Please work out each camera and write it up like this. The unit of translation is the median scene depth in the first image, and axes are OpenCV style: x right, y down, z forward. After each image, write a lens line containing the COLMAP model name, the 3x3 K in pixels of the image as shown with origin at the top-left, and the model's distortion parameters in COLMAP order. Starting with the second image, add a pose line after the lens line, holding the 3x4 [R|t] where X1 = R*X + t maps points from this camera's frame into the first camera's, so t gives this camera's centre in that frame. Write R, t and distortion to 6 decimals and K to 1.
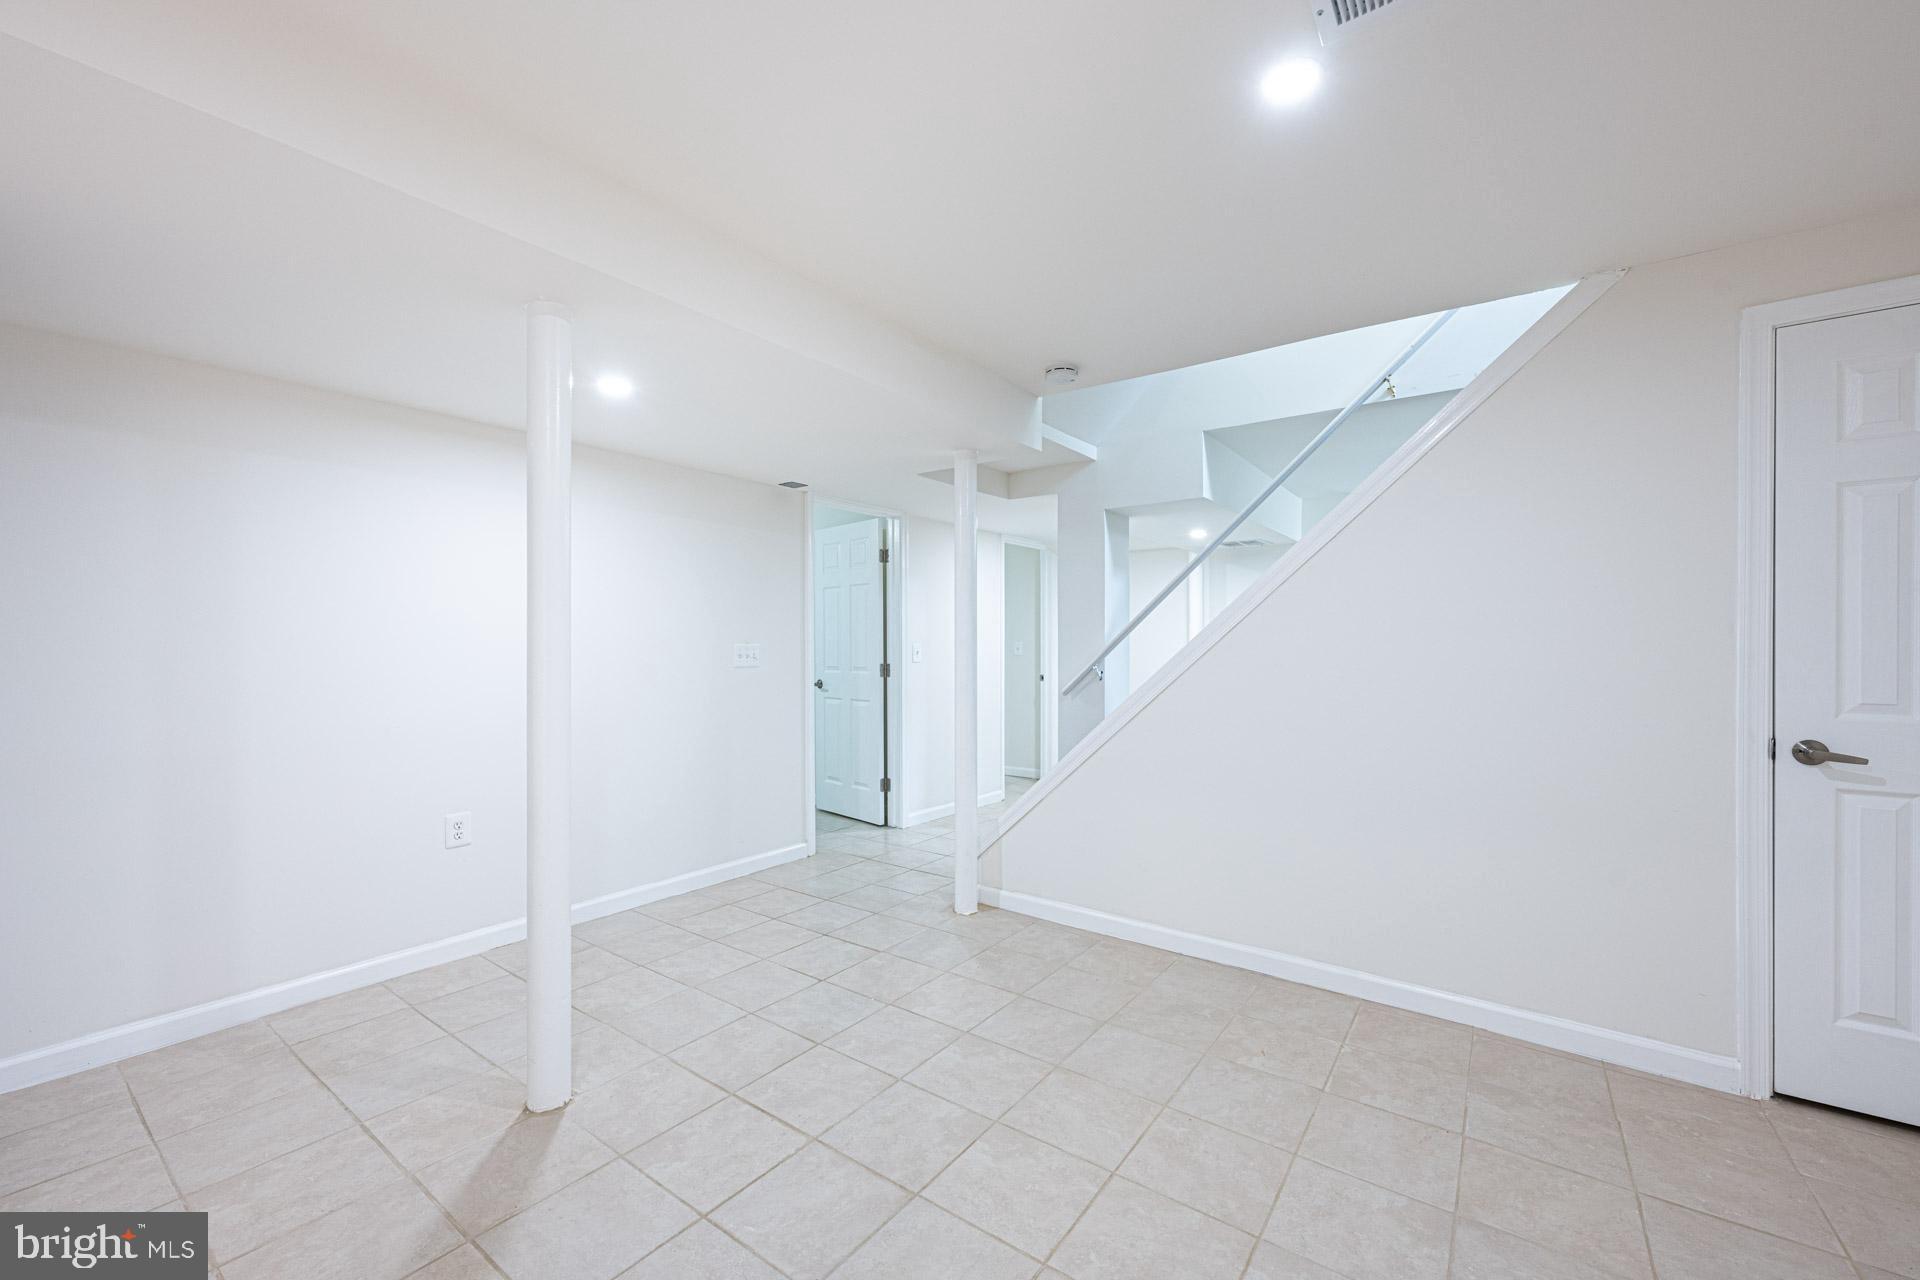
lens RADIAL K [[765.8, 0, 949.5], [0, 765.8, 646.5], [0, 0, 1]] dist [-0.002526, 0.000151]
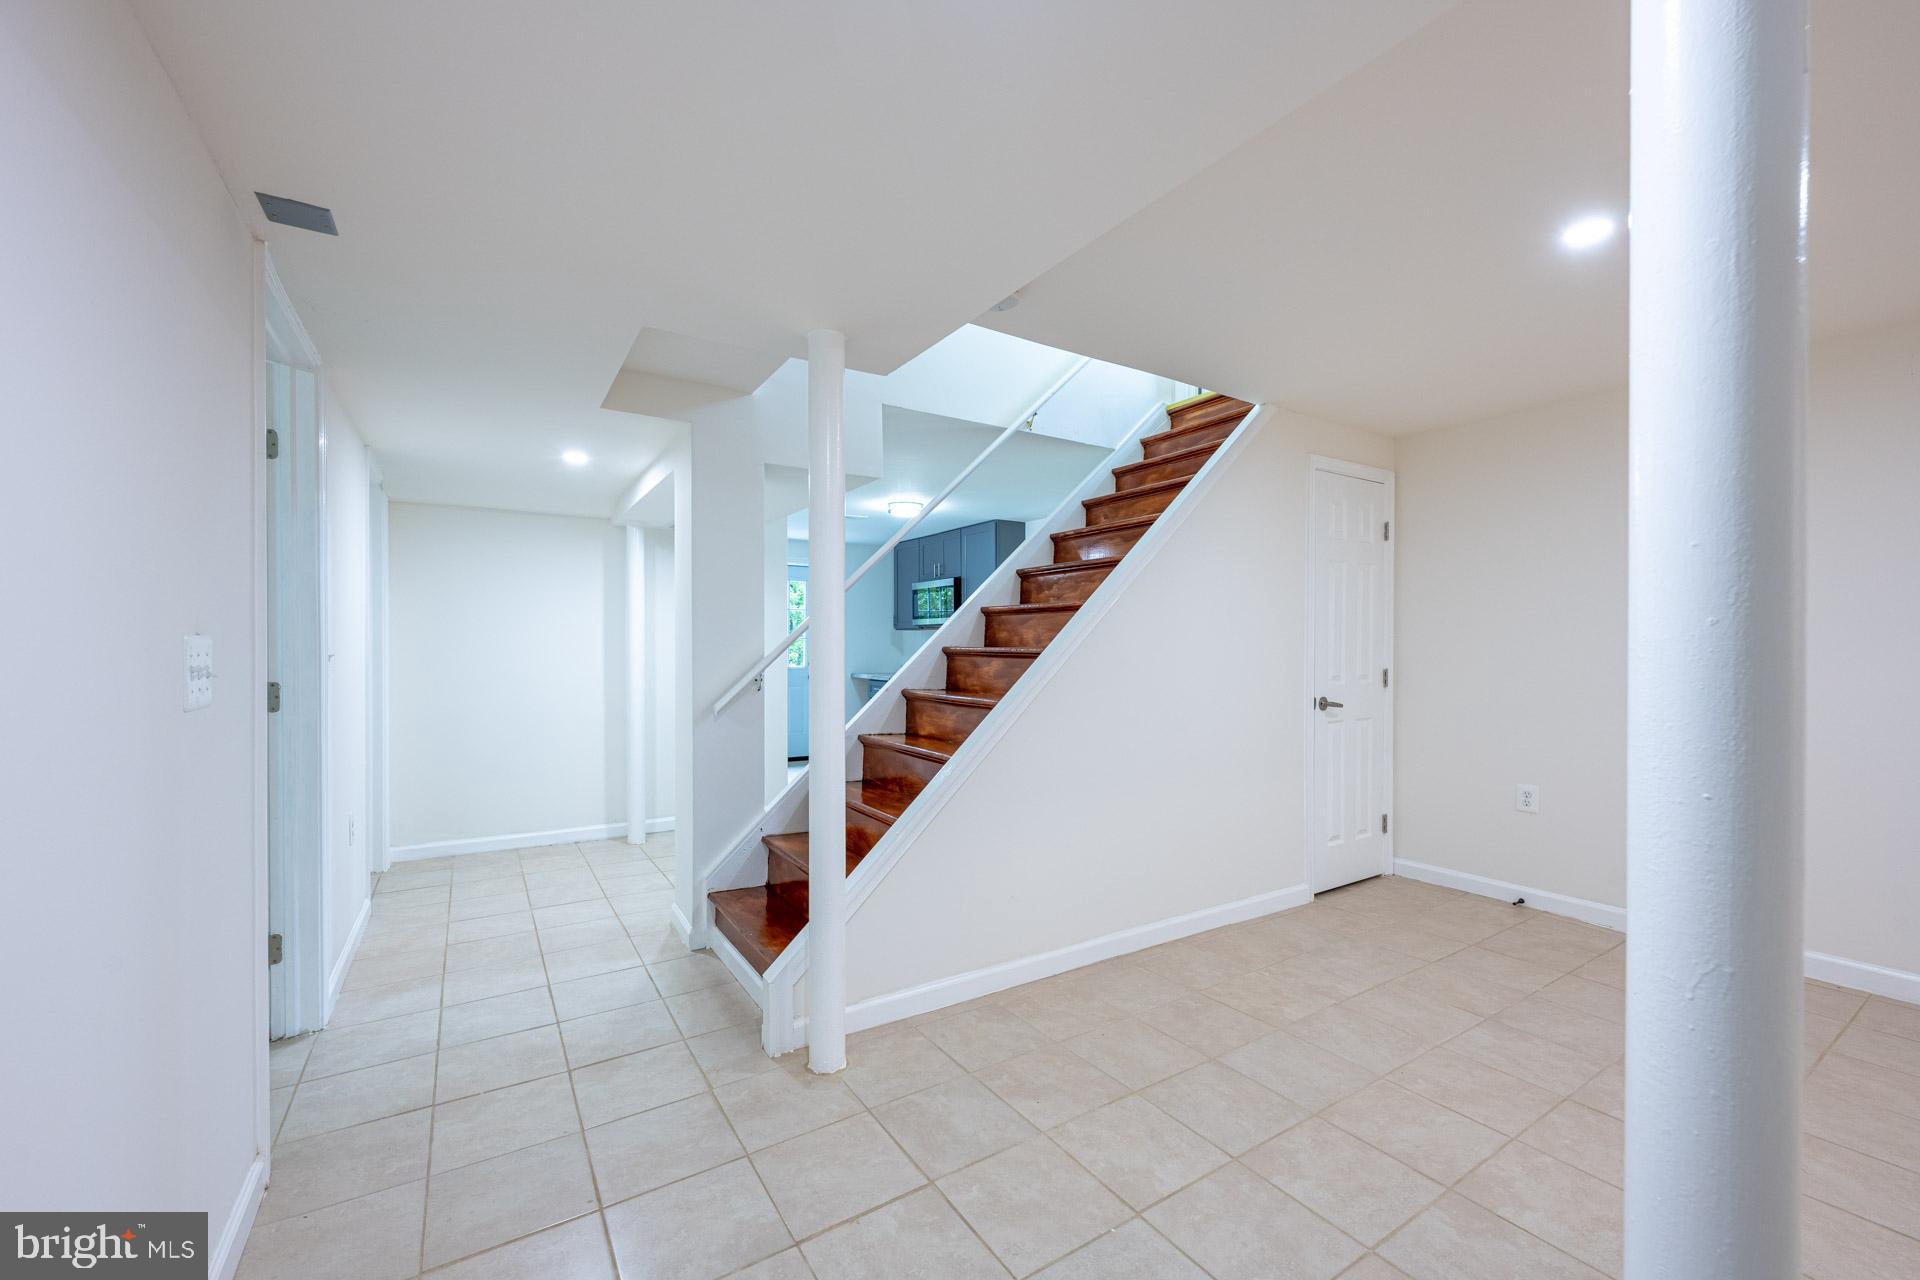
lens RADIAL K [[765.8, 0, 955.8], [0, 765.8, 646.0], [0, 0, 1]] dist [-0.002526, 0.000151]
pose [[0.355972, 0.001101, 0.934496, -0.777247], [0.000475, 0.999999, -0.001359, 0.001929], [-0.934496, 0.000928, 0.355972, 0.989137]]
